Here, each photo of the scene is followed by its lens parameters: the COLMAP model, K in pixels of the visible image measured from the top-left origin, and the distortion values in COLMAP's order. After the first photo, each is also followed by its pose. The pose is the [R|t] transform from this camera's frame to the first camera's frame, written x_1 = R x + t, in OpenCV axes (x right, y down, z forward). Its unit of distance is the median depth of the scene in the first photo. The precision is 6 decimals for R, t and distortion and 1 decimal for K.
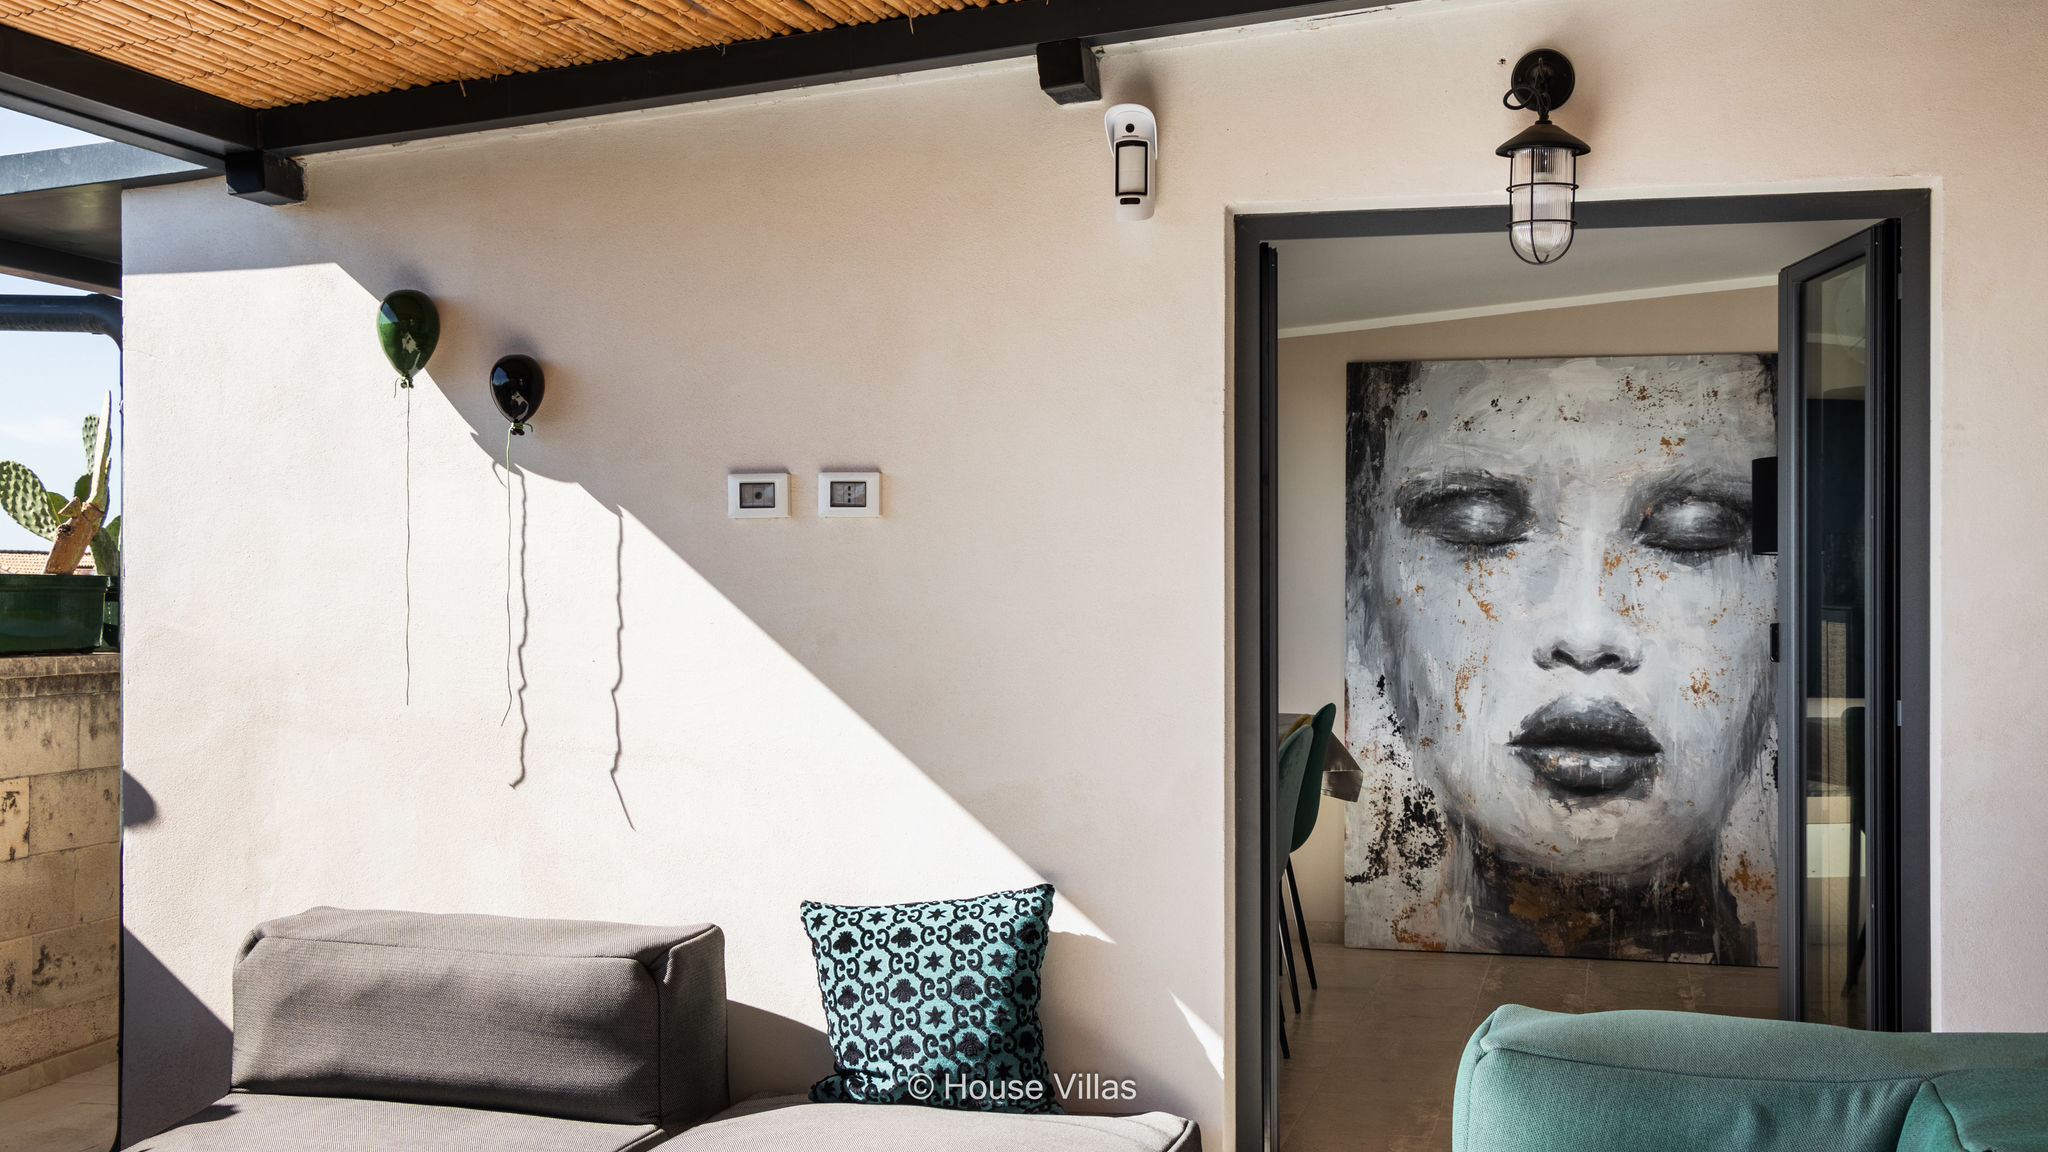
lens RADIAL K [[2305.7, 0, 1015.1], [0, 2305.7, 624.4], [0, 0, 1]] dist [0.037616, 0.000000]
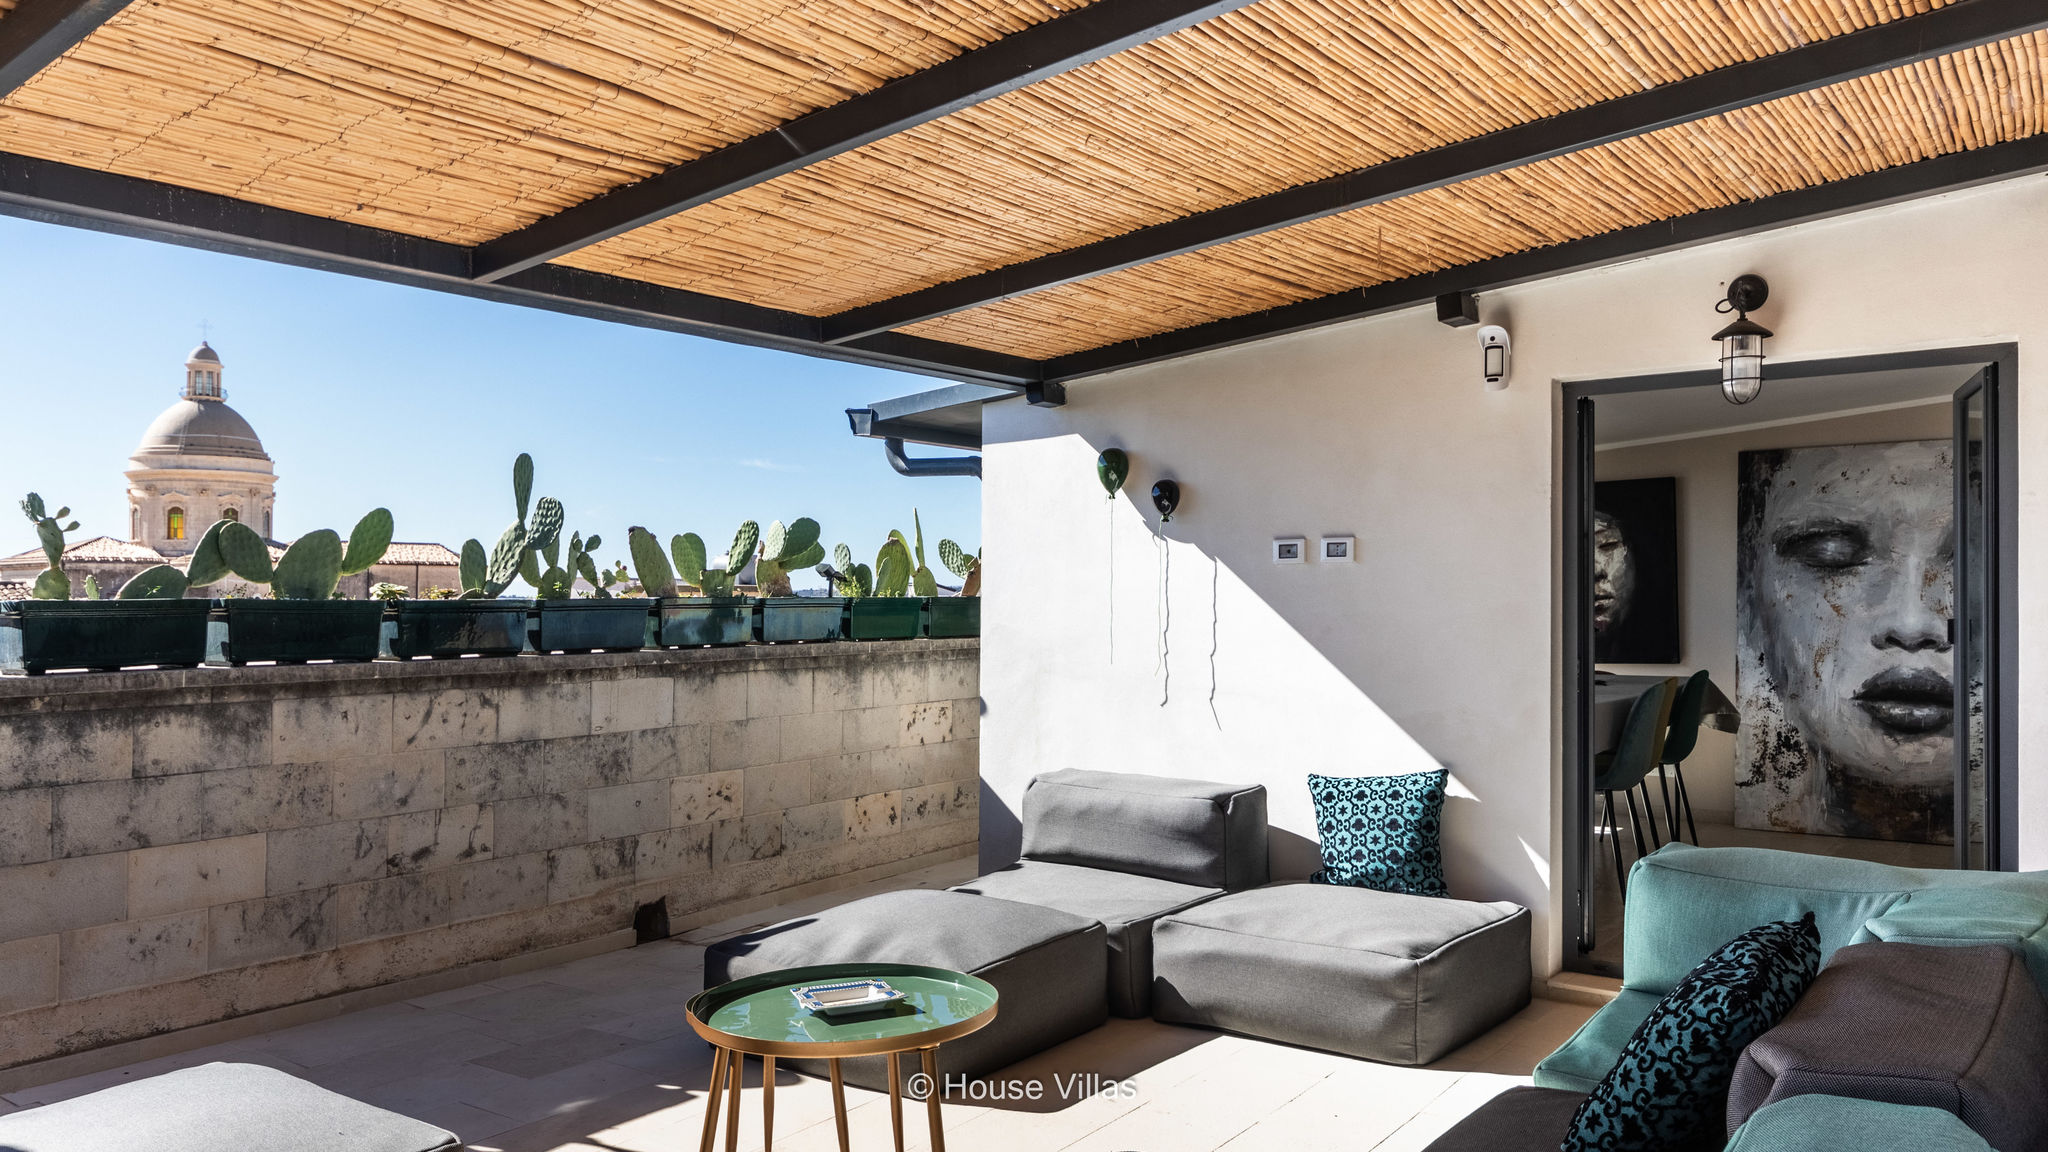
lens RADIAL K [[1456.7, 0, 1065.7], [0, 1456.7, 592.0], [0, 0, 1]] dist [-0.008093, -0.005464]
pose [[0.929792, -0.009766, -0.367956, 0.085006], [0.002760, 0.999805, -0.019564, -0.000943], [0.368075, 0.017175, 0.929637, -0.078723]]
